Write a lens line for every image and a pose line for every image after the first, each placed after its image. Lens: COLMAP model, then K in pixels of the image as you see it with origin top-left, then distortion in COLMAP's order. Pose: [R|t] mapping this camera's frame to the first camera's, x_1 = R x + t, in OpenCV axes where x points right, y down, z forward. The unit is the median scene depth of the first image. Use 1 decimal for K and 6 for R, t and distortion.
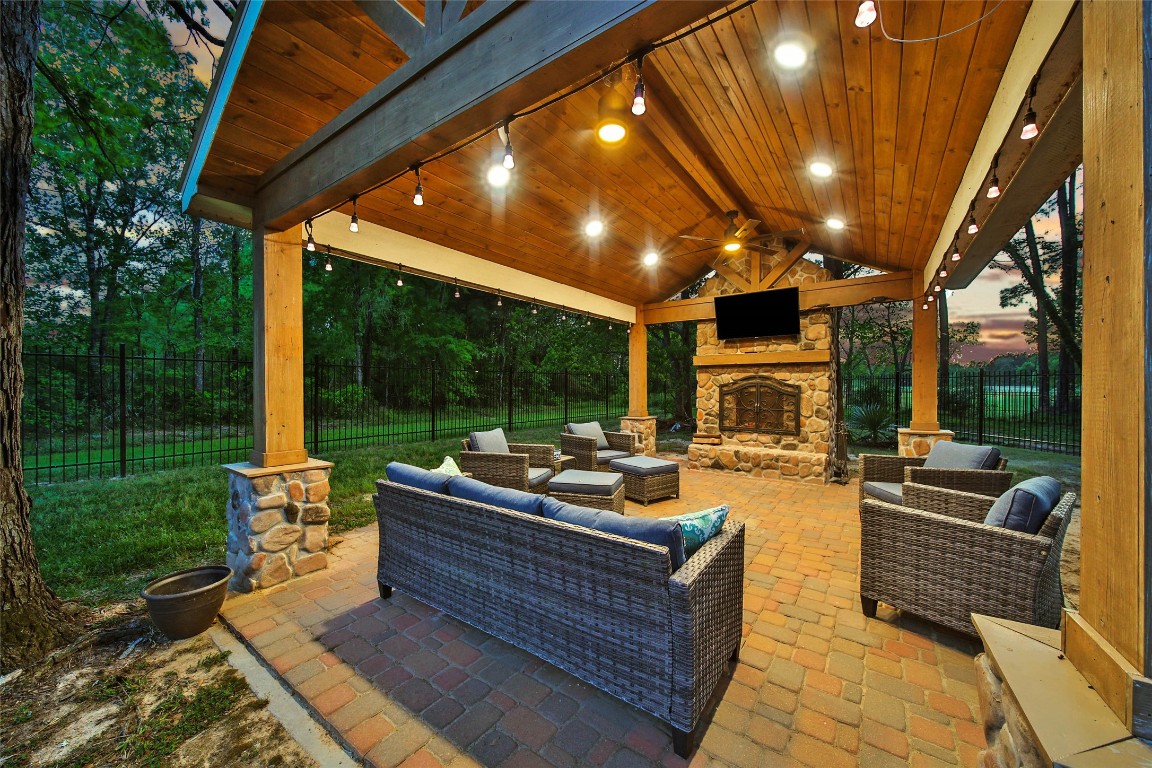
lens RADIAL K [[421.4, 0, 576.0], [0, 421.4, 384.0], [0, 0, 1]] dist [-0.000631, 0.000007]
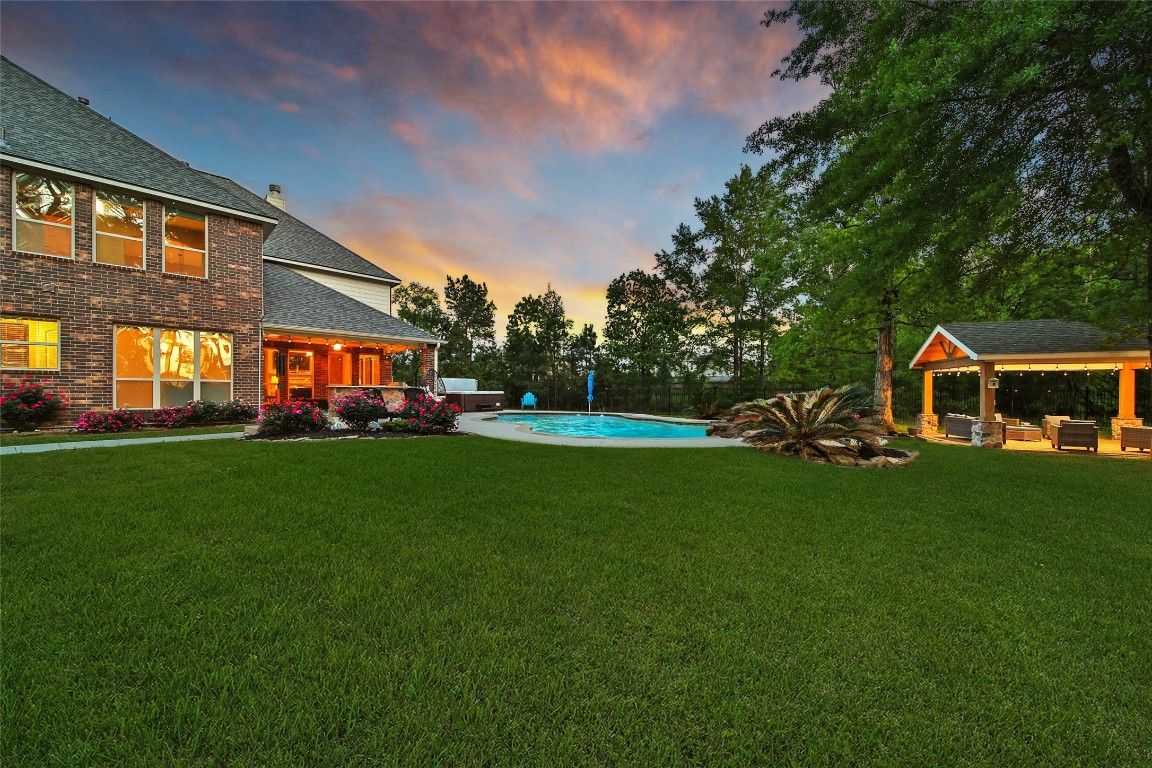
lens RADIAL K [[442.5, 0, 570.5], [0, 442.5, 395.9], [0, 0, 1]] dist [-0.000022, -0.000011]
pose [[0.296933, 0.008048, -0.954864, 1.614135], [0.000478, 0.999963, 0.008577, -0.044260], [0.954898, -0.003003, 0.296918, -2.430248]]
